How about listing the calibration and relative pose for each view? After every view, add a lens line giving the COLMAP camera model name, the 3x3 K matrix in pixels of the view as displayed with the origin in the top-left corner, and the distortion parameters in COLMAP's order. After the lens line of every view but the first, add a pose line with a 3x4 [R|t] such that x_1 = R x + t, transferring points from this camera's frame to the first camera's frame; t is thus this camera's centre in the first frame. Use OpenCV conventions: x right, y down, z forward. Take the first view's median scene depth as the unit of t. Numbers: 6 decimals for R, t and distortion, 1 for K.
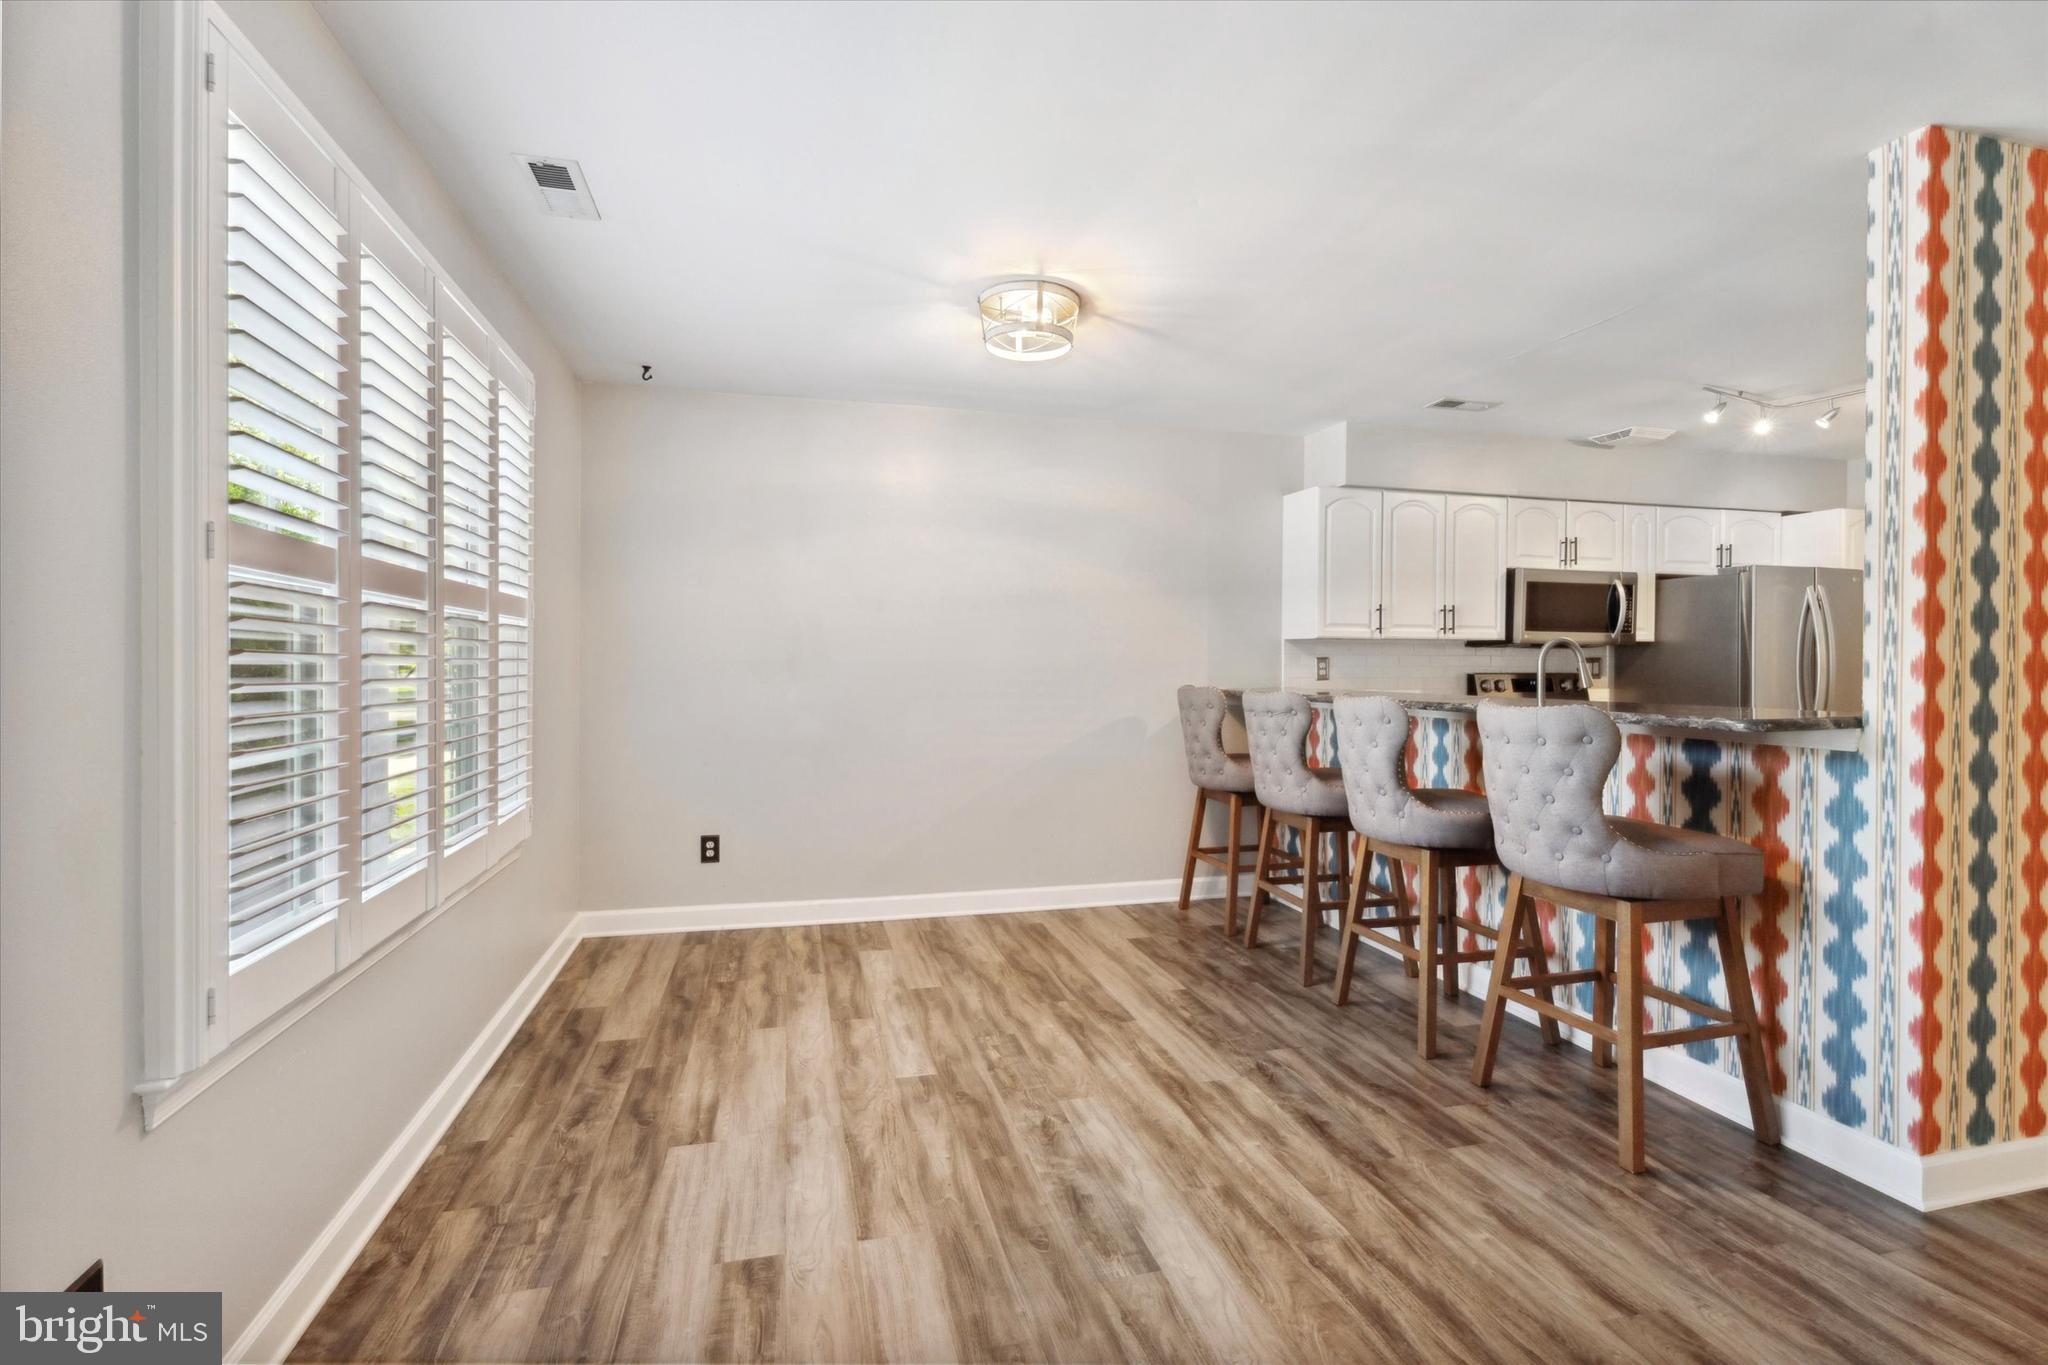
lens RADIAL K [[926.8, 0, 1019.9], [0, 926.8, 670.1], [0, 0, 1]] dist [0.000411, -0.000242]
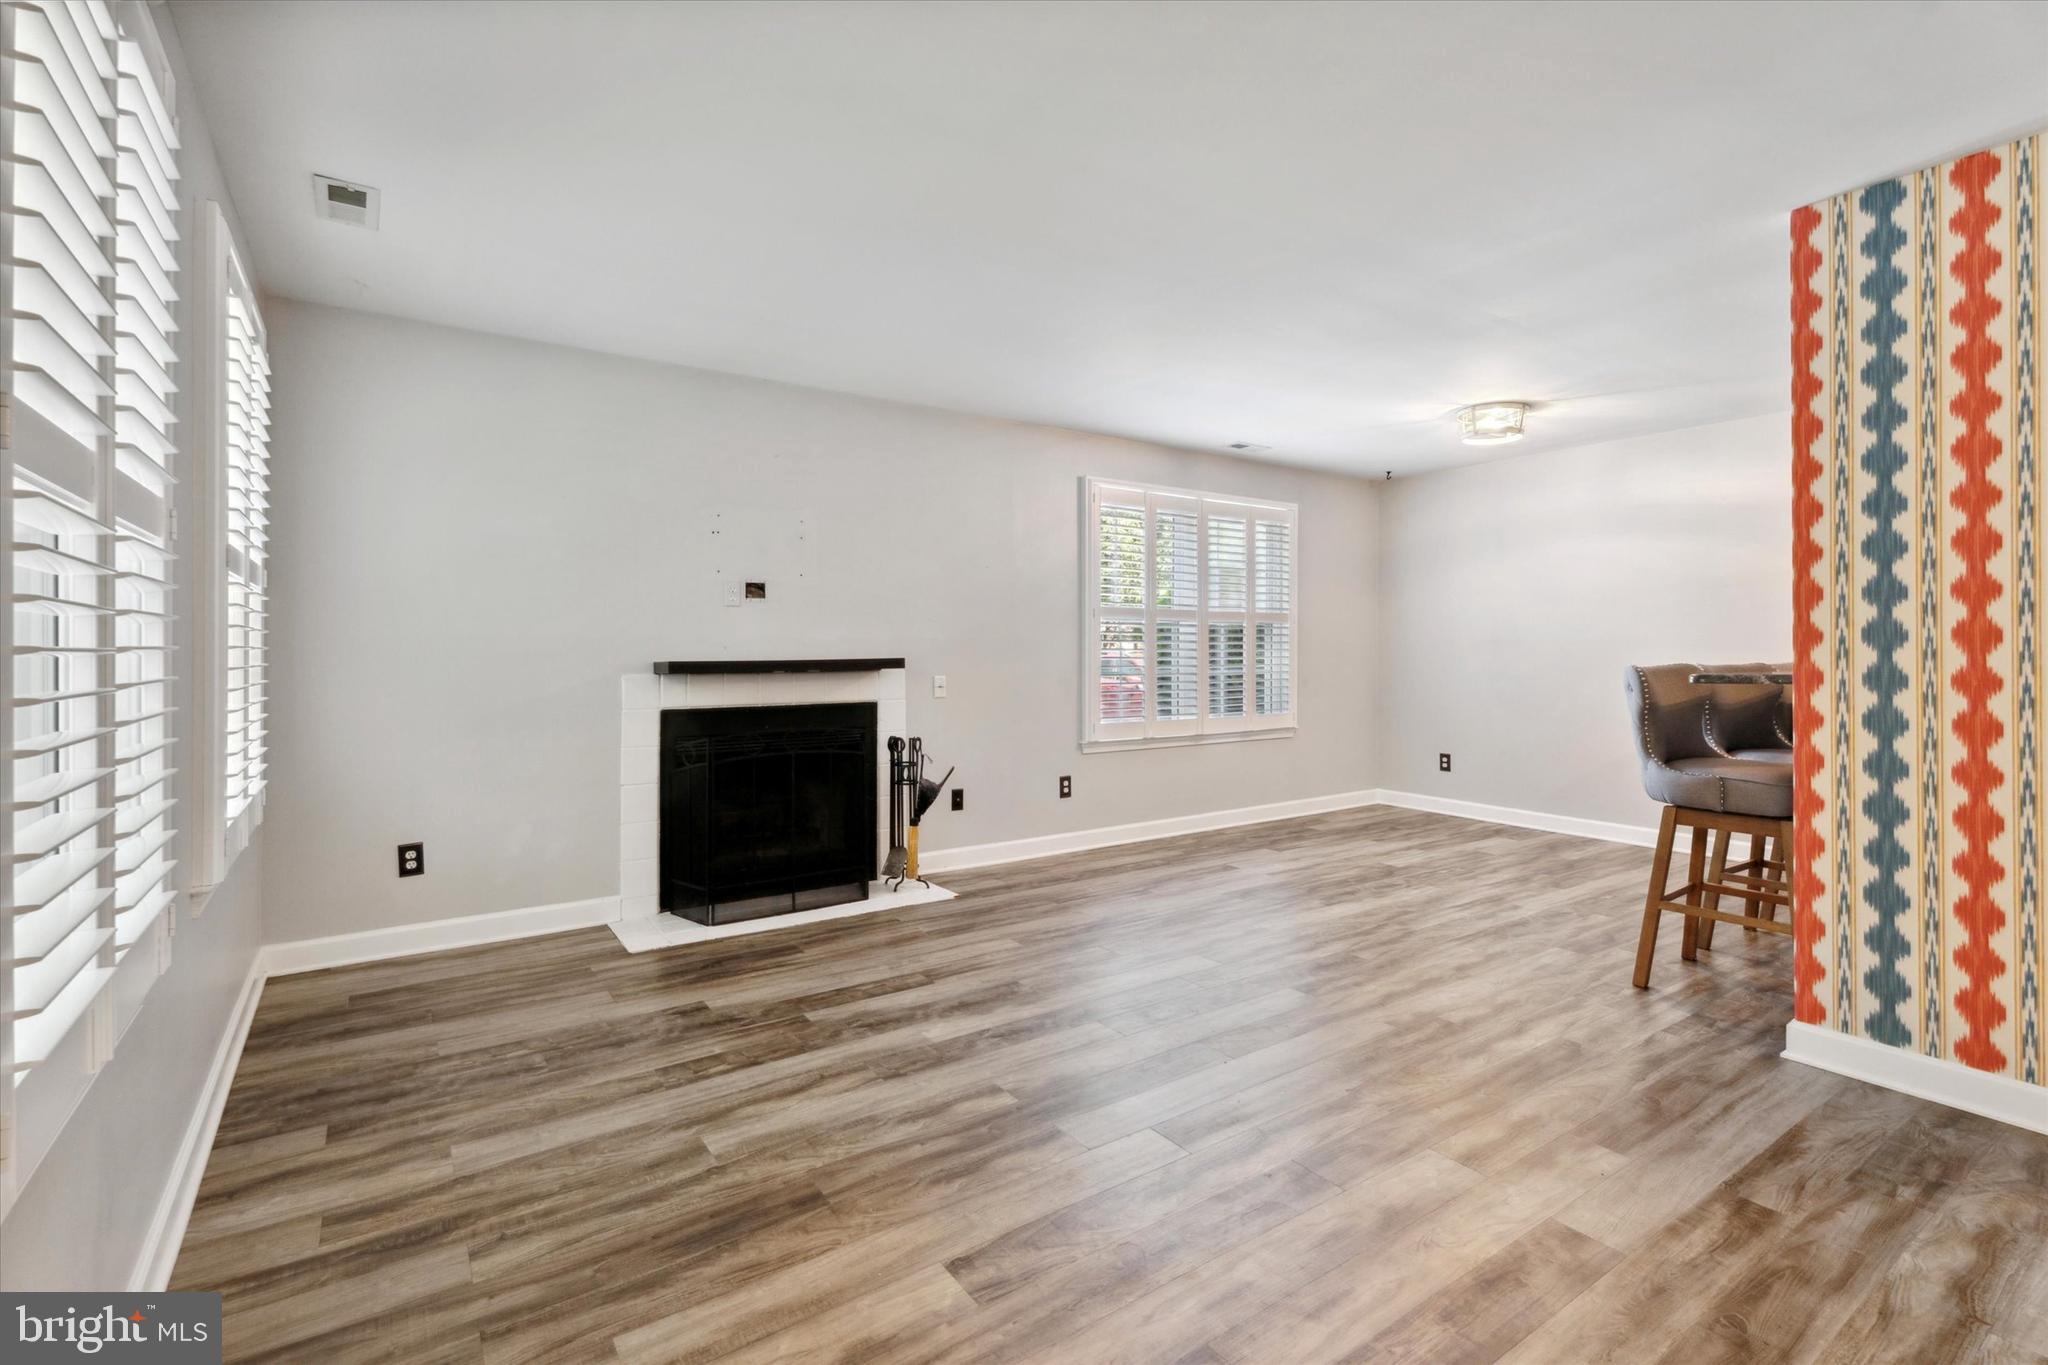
lens RADIAL K [[928.1, 0, 1021.0], [0, 928.1, 647.8], [0, 0, 1]] dist [0.000226, 0.000270]
pose [[0.337324, -0.007146, -0.941361, 1.652711], [-0.005659, 0.999938, -0.009619, 0.031083], [0.941372, 0.008571, 0.337263, -0.391775]]
